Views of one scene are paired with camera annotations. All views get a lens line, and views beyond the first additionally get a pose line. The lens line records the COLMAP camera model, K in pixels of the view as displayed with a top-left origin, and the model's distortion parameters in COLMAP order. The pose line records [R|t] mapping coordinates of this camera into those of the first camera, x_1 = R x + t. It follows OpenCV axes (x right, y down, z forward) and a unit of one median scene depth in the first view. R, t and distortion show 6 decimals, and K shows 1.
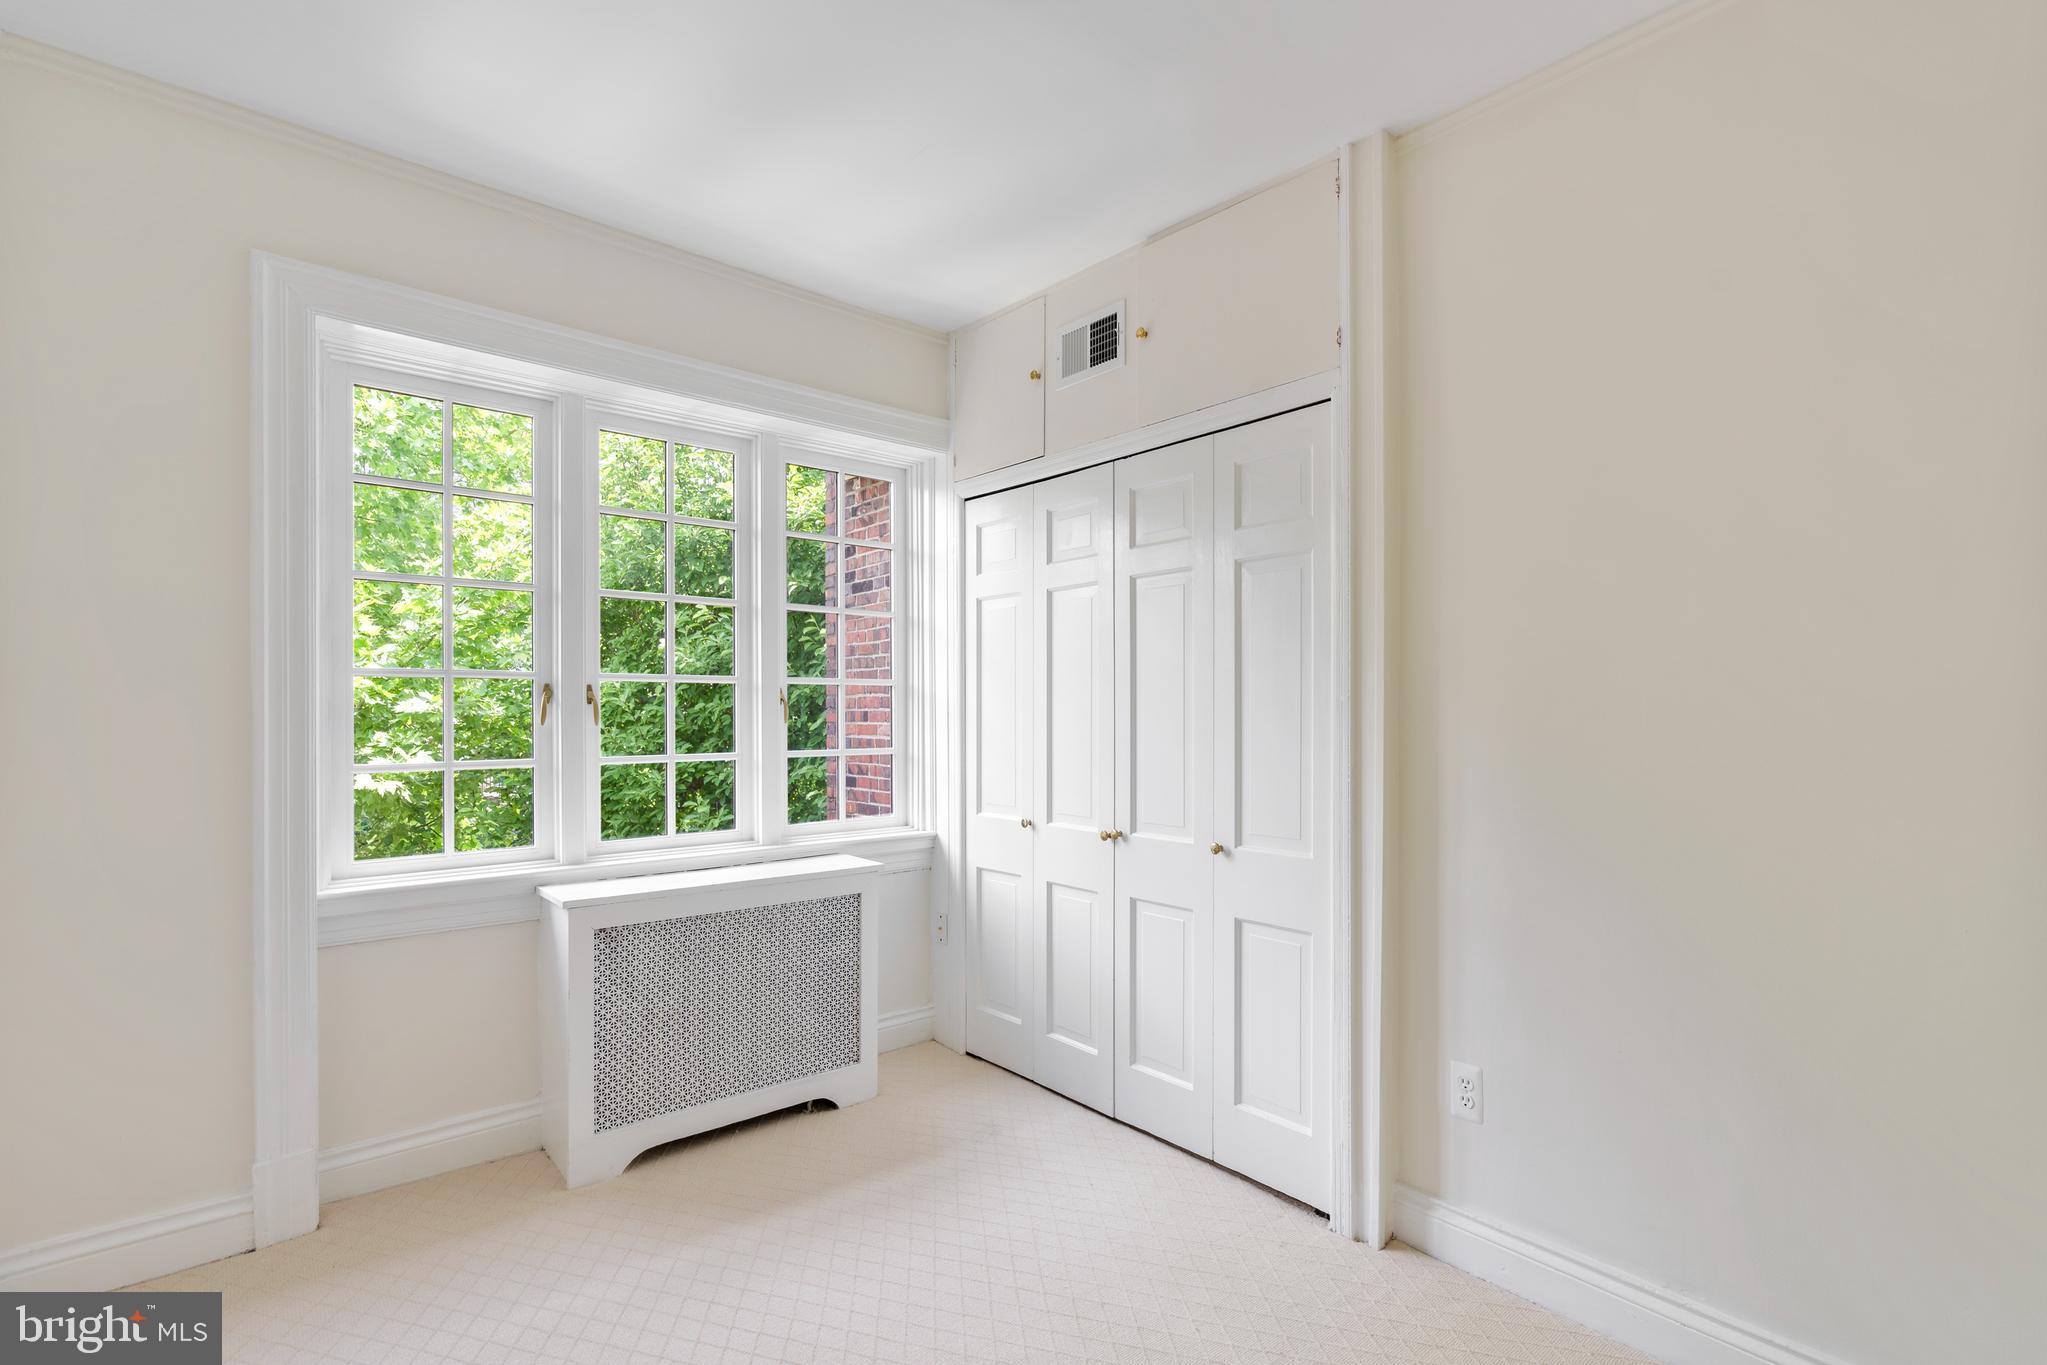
lens RADIAL K [[942.4, 0, 1047.9], [0, 942.4, 719.8], [0, 0, 1]] dist [-0.000249, 0.000388]
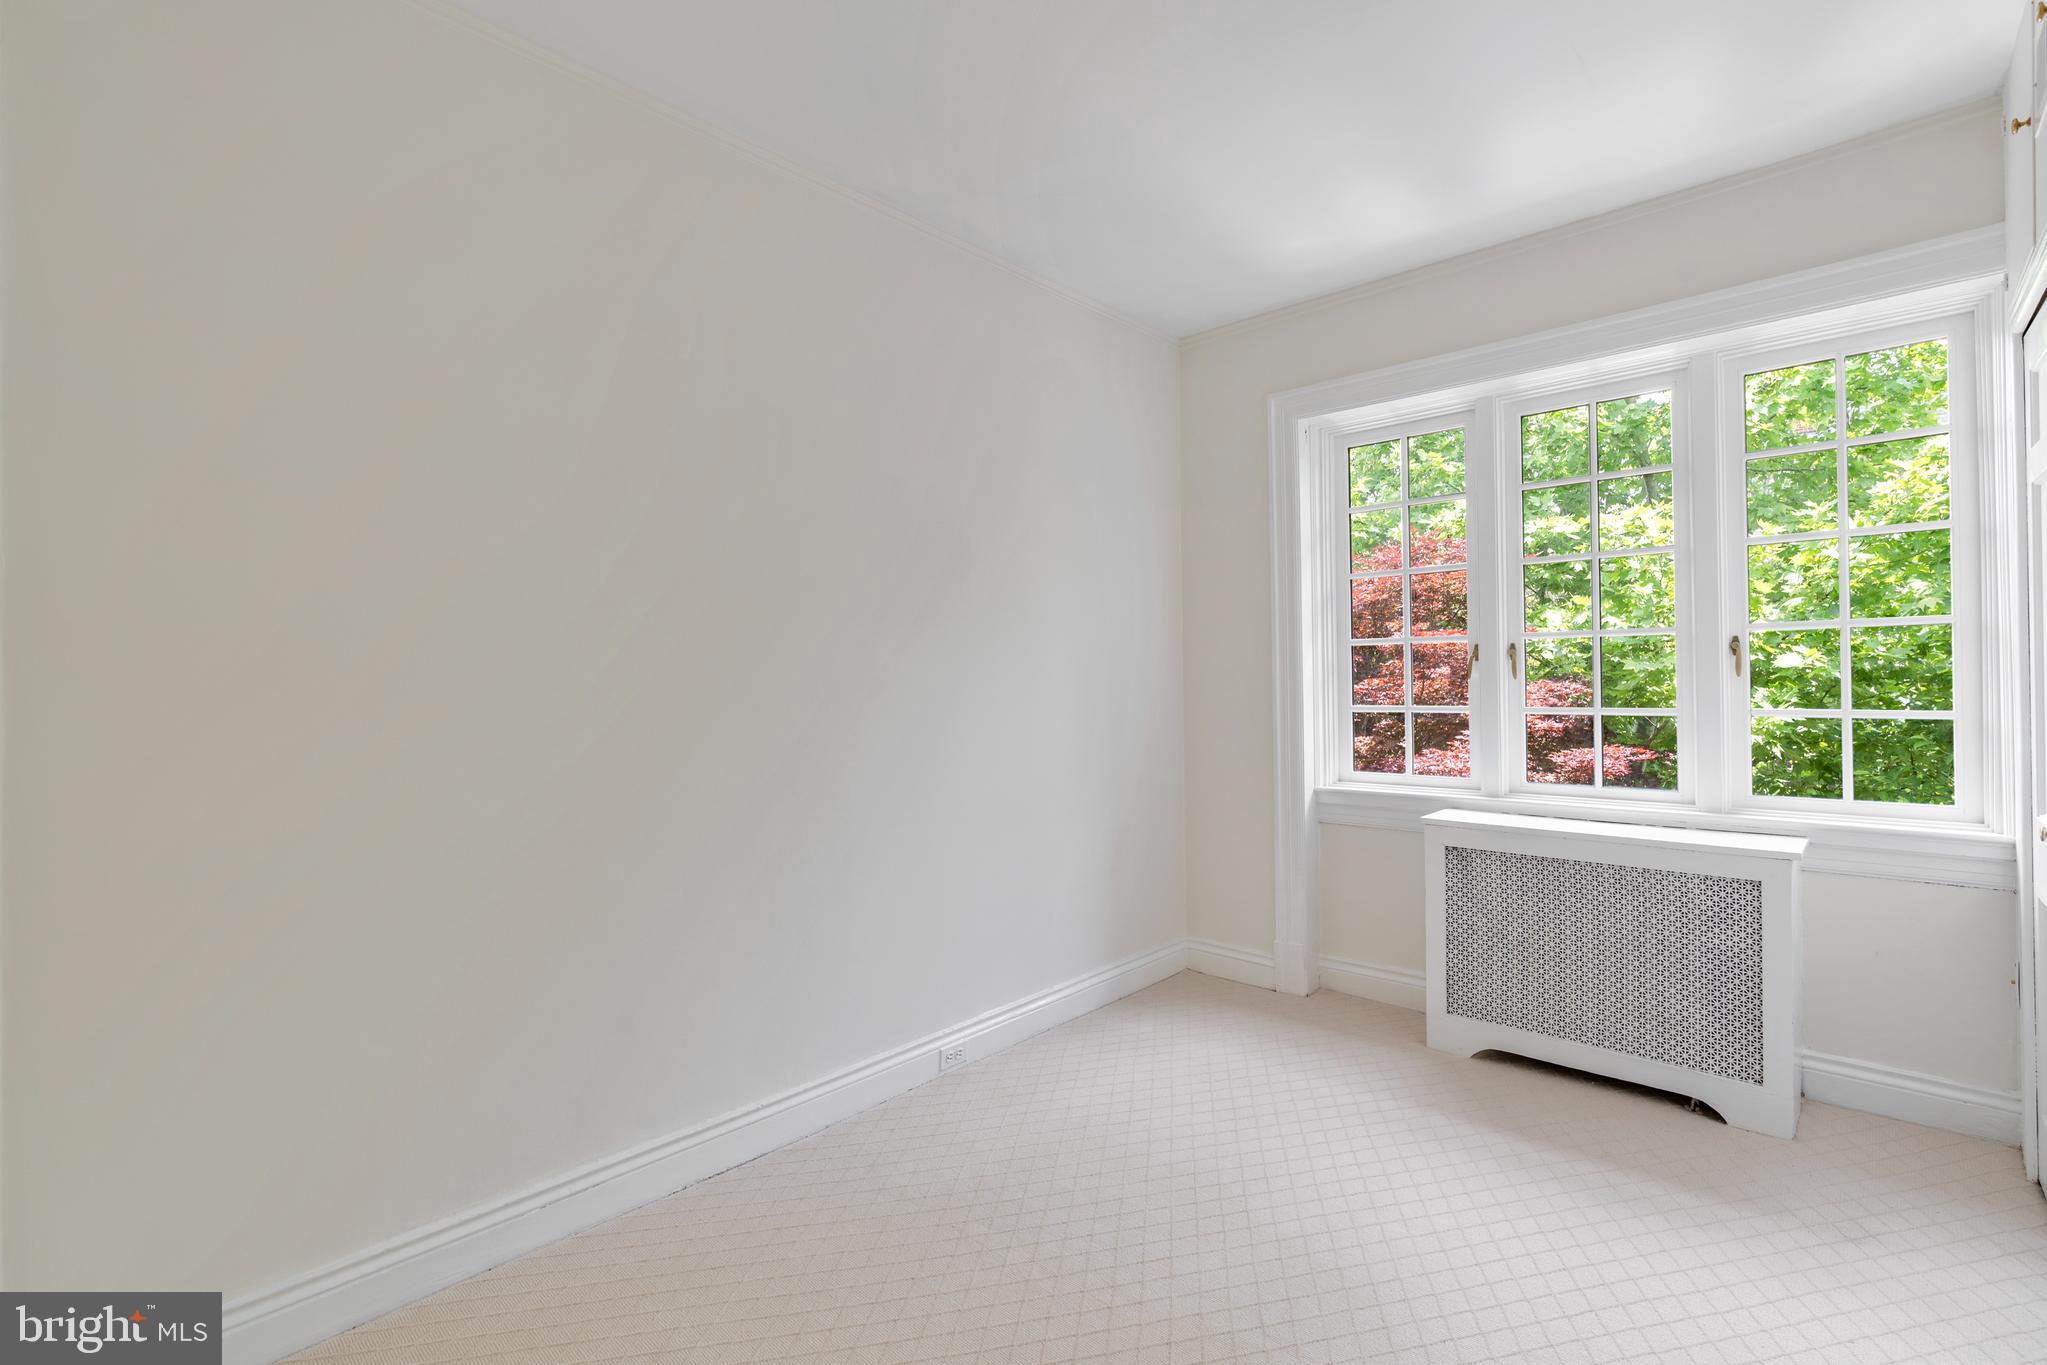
lens RADIAL K [[942.4, 0, 1025.0], [0, 942.4, 679.4], [0, 0, 1]] dist [-0.000249, 0.000388]
pose [[0.112384, -0.000739, -0.993665, 0.565429], [0.003952, 0.999992, -0.000297, 0.004923], [0.993657, -0.003893, 0.112386, 0.273003]]
